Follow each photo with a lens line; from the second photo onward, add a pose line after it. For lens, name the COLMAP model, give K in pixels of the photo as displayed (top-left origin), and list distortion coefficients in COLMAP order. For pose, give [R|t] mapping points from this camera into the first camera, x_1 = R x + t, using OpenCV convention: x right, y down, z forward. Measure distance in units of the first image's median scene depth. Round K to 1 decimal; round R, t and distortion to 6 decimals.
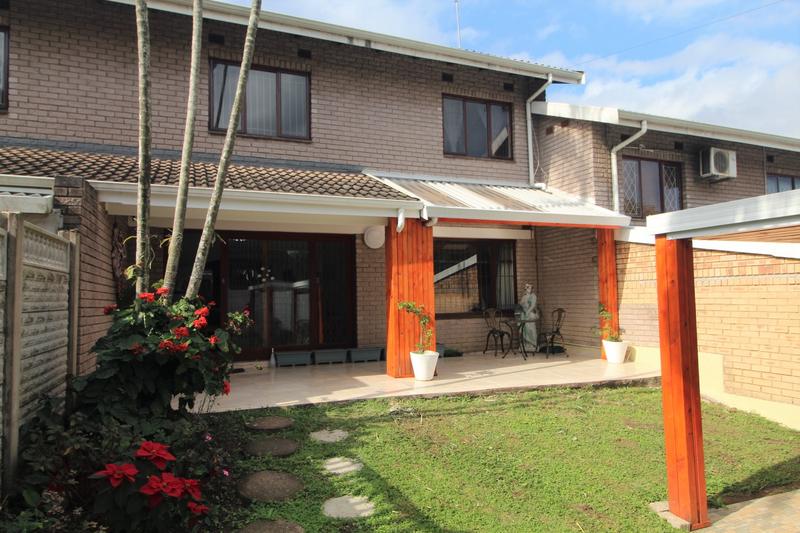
lens RADIAL K [[502.6, 0, 404.7], [0, 502.6, 267.3], [0, 0, 1]] dist [0.004753, -0.000999]
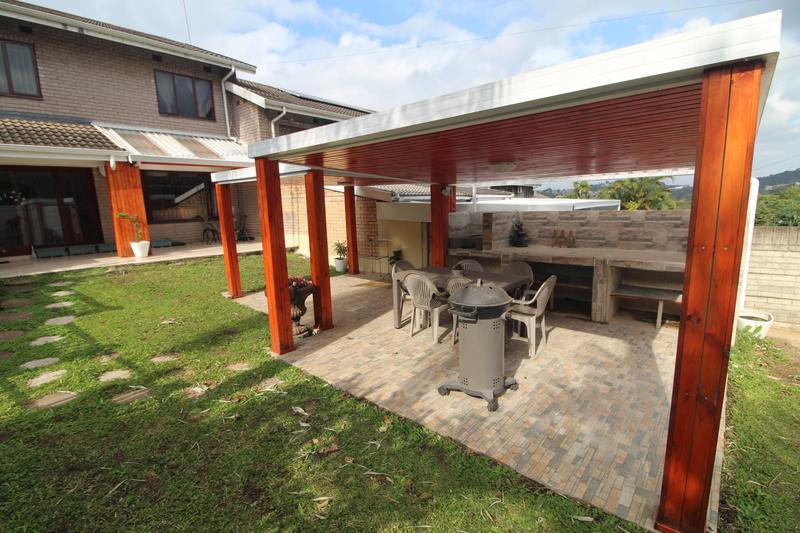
lens RADIAL K [[370.5, 0, 396.0], [0, 370.5, 268.6], [0, 0, 1]] dist [-0.008177, -0.007109]
pose [[0.890059, -0.086296, 0.447602, 0.200587], [-0.015498, 0.975621, 0.218912, -0.027033], [-0.455581, -0.201782, 0.867024, -0.426878]]
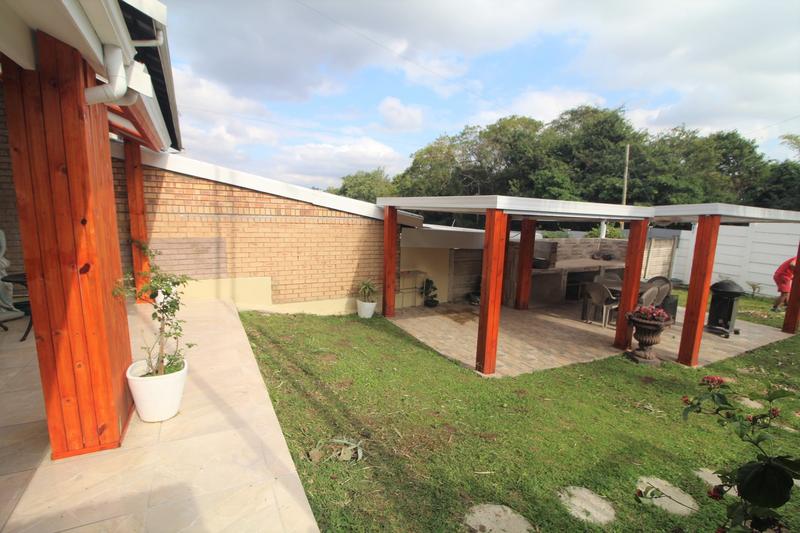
lens RADIAL K [[370.5, 0, 400.1], [0, 370.5, 270.8], [0, 0, 1]] dist [-0.008177, -0.007109]
pose [[-0.106603, -0.148849, 0.983097, -0.287572], [-0.094719, 0.985755, 0.138981, -0.003529], [-0.989780, -0.078302, -0.119183, 0.673860]]
